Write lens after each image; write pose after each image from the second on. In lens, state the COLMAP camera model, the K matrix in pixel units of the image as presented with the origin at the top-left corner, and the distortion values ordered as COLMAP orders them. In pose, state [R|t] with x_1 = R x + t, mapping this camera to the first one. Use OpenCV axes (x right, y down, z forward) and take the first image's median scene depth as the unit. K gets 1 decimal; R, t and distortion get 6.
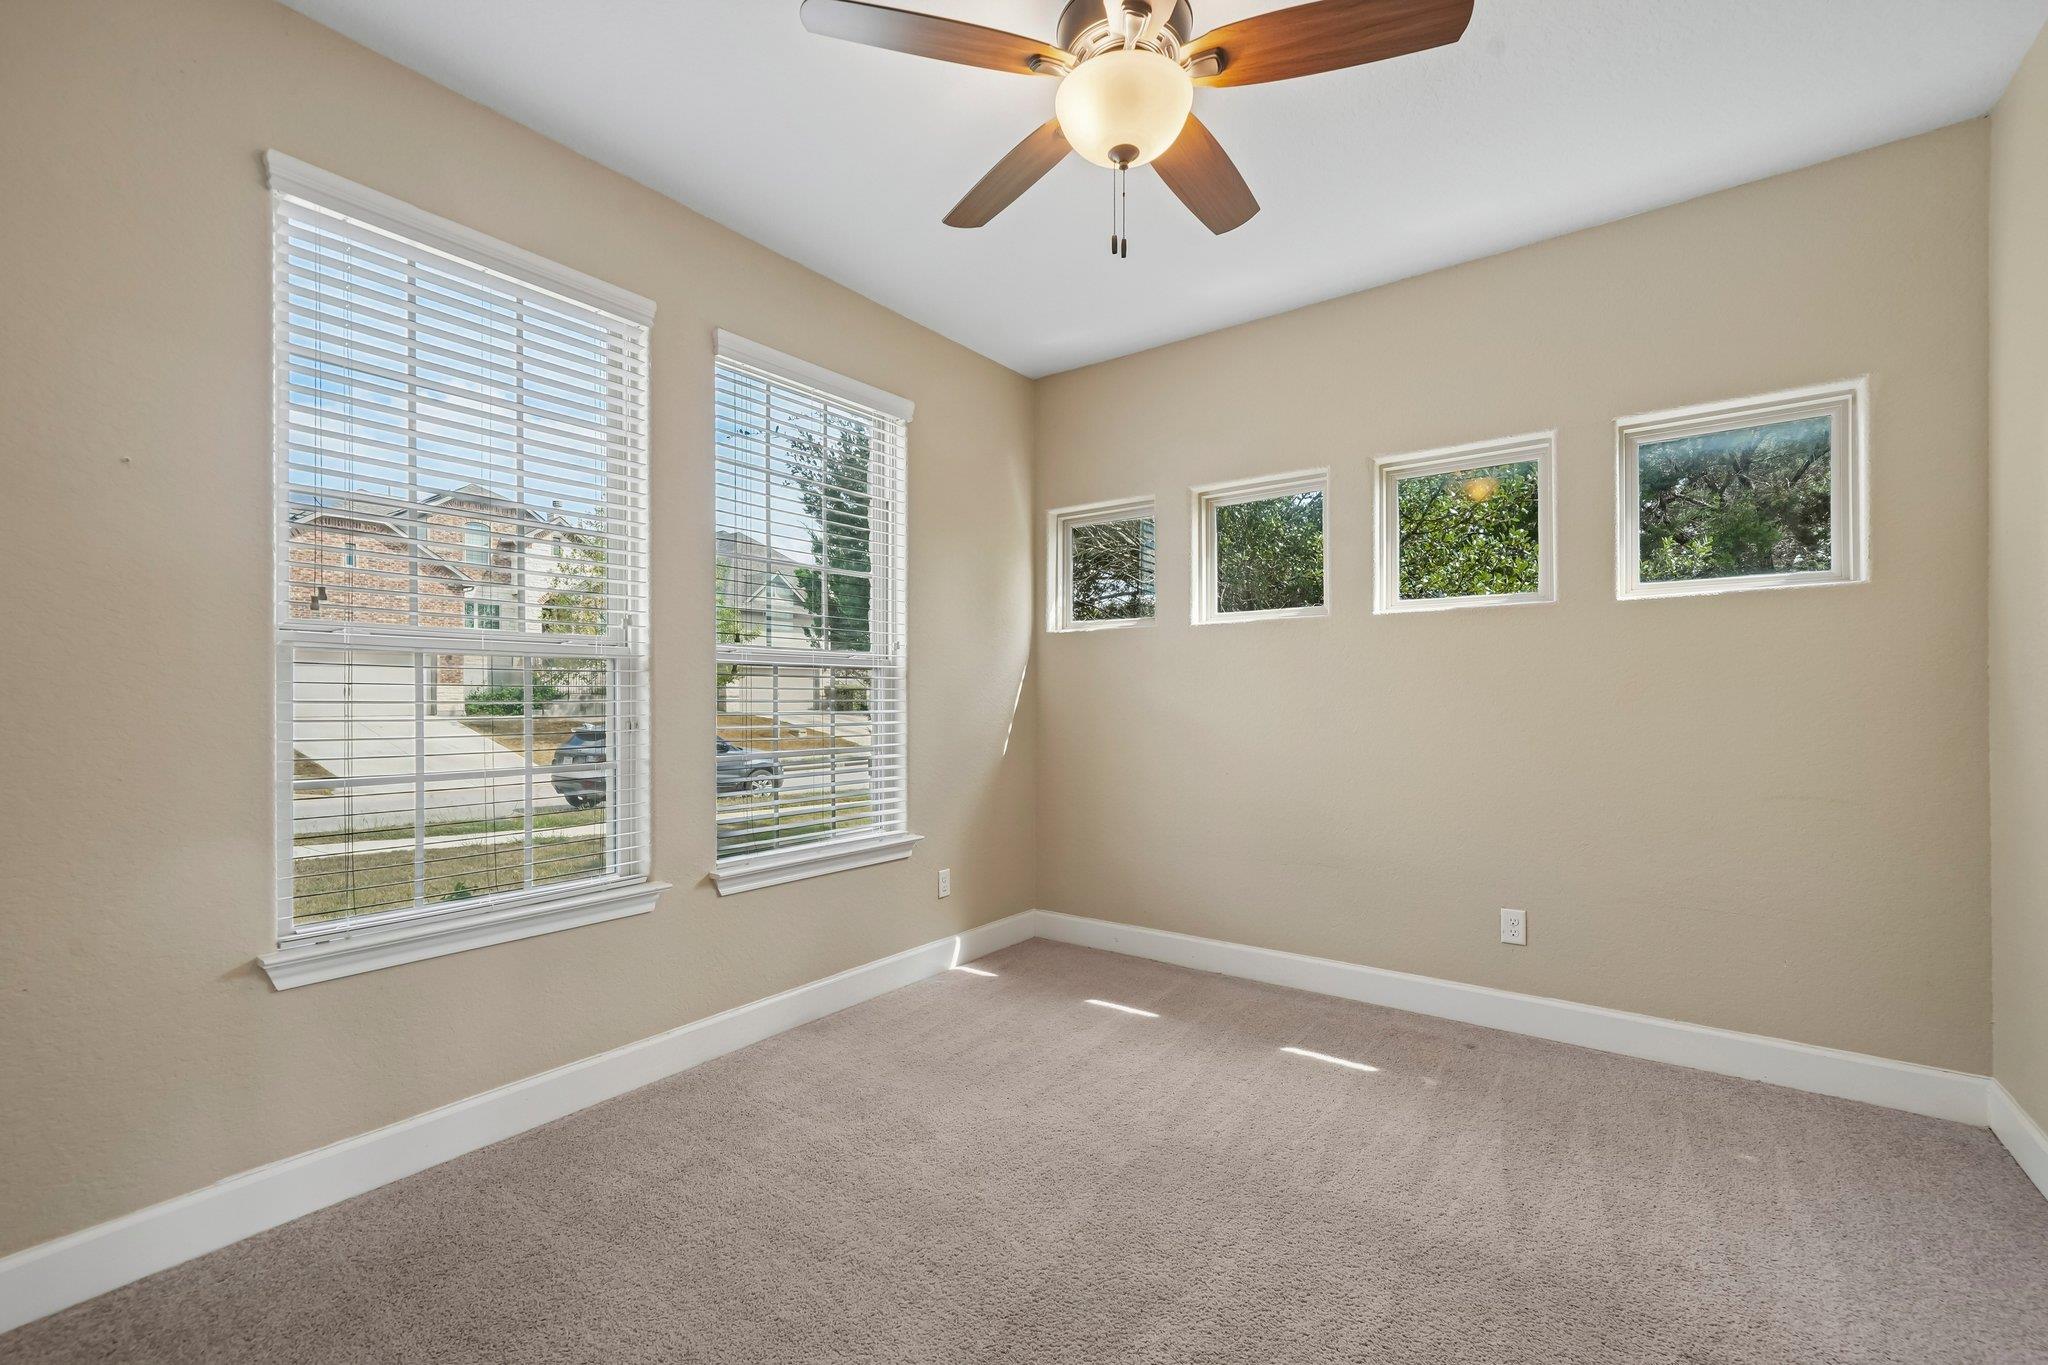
lens RADIAL K [[877.9, 0, 1024.9], [0, 877.9, 688.7], [0, 0, 1]] dist [0.016078, 0.000240]
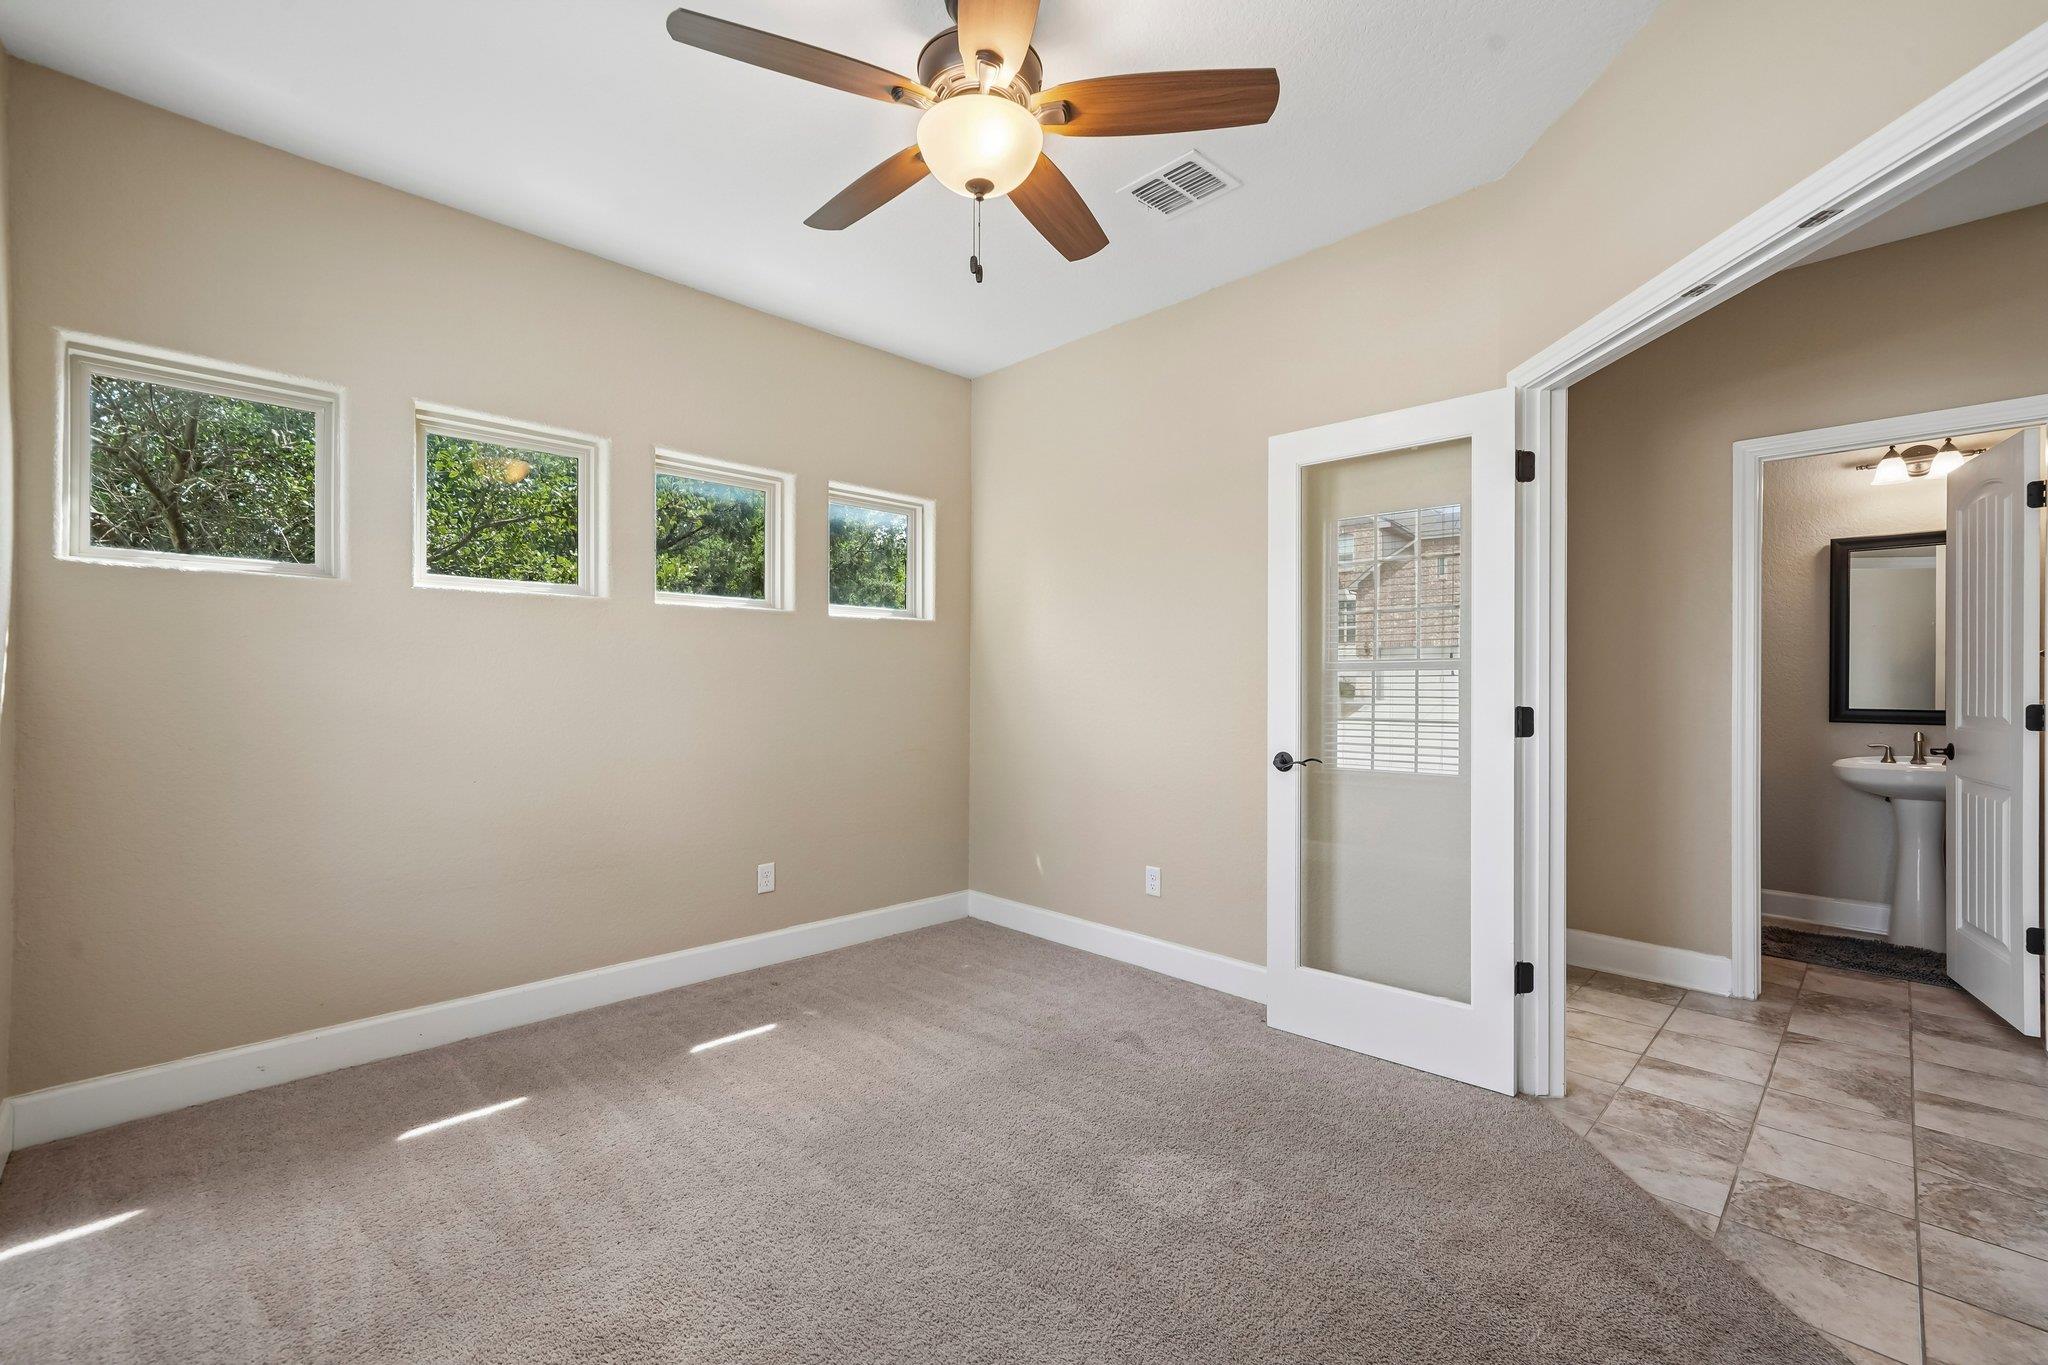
lens RADIAL K [[877.9, 0, 1024.6], [0, 877.9, 687.5], [0, 0, 1]] dist [0.016078, 0.000240]
pose [[0.154214, -0.000235, 0.988037, -0.575652], [-0.018058, 0.999832, 0.003057, 0.000043], [-0.987872, -0.018314, 0.154184, 0.472977]]
